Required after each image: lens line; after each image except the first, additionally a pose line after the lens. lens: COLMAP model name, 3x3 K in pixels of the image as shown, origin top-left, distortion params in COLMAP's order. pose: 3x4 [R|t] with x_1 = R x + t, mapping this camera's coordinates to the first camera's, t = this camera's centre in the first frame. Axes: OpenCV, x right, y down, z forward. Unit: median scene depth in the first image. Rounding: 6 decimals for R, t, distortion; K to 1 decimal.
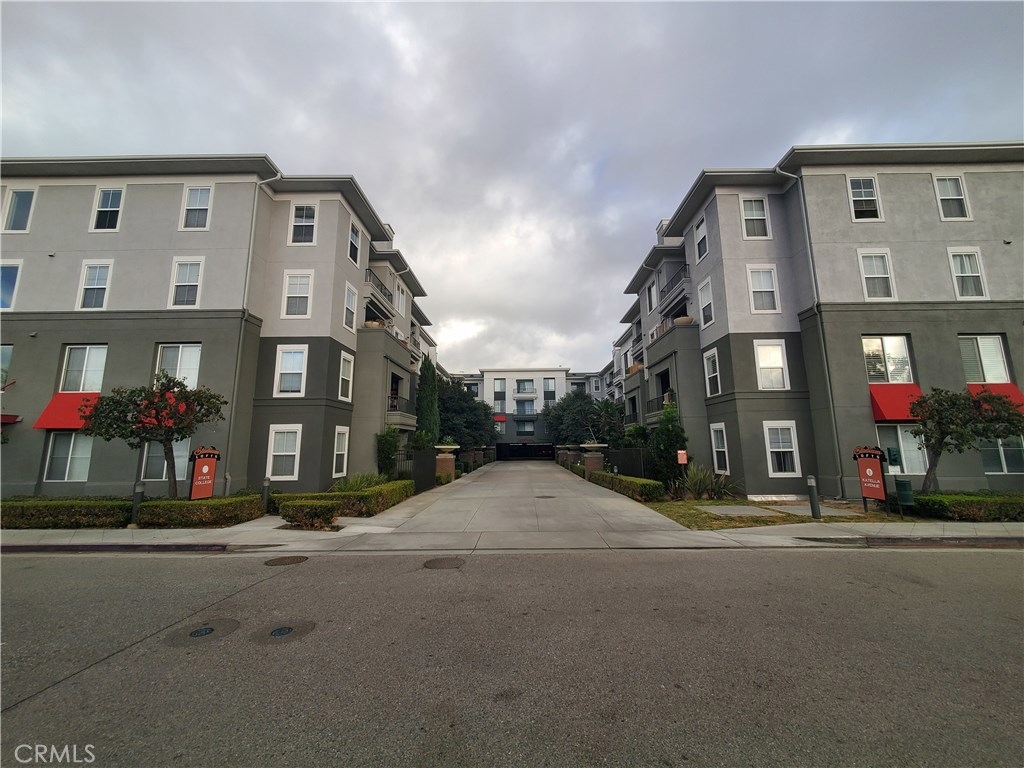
lens RADIAL K [[410.0, 0, 512.0], [0, 410.0, 384.0], [0, 0, 1]] dist [0.005119, -0.000366]
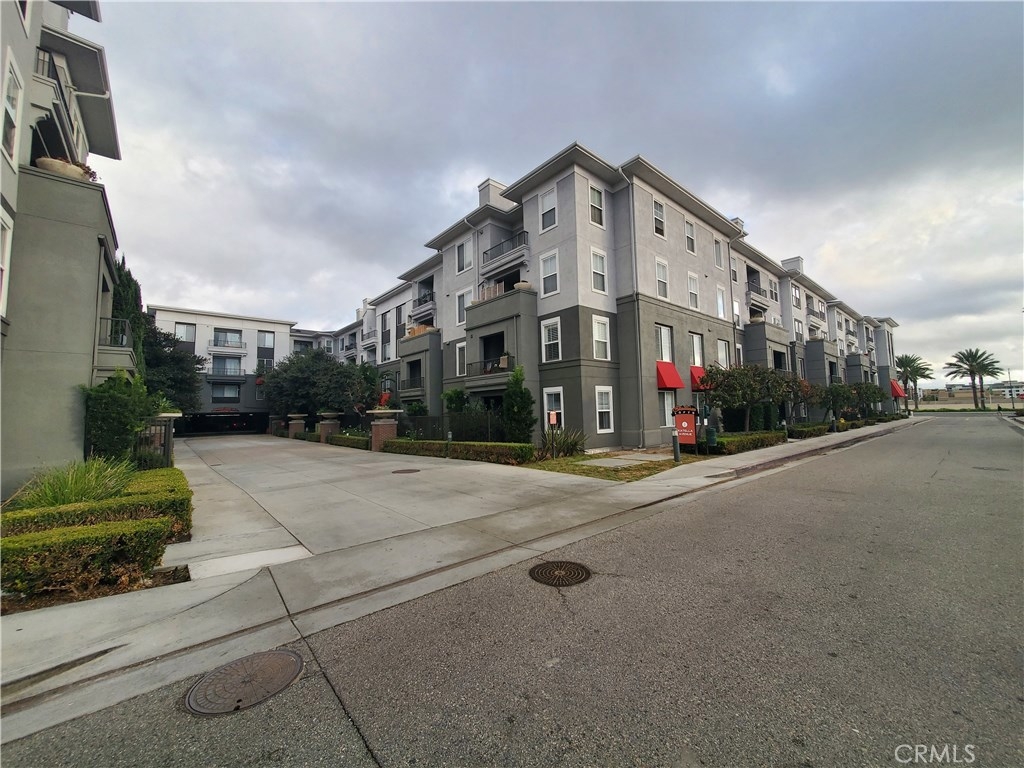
lens RADIAL K [[410.0, 0, 512.0], [0, 410.0, 384.0], [0, 0, 1]] dist [0.005119, -0.000366]
pose [[0.736502, 0.041443, 0.675164, -0.307212], [-0.087999, 0.995509, 0.034886, 0.058929], [-0.670687, -0.085108, 0.736842, 0.278519]]
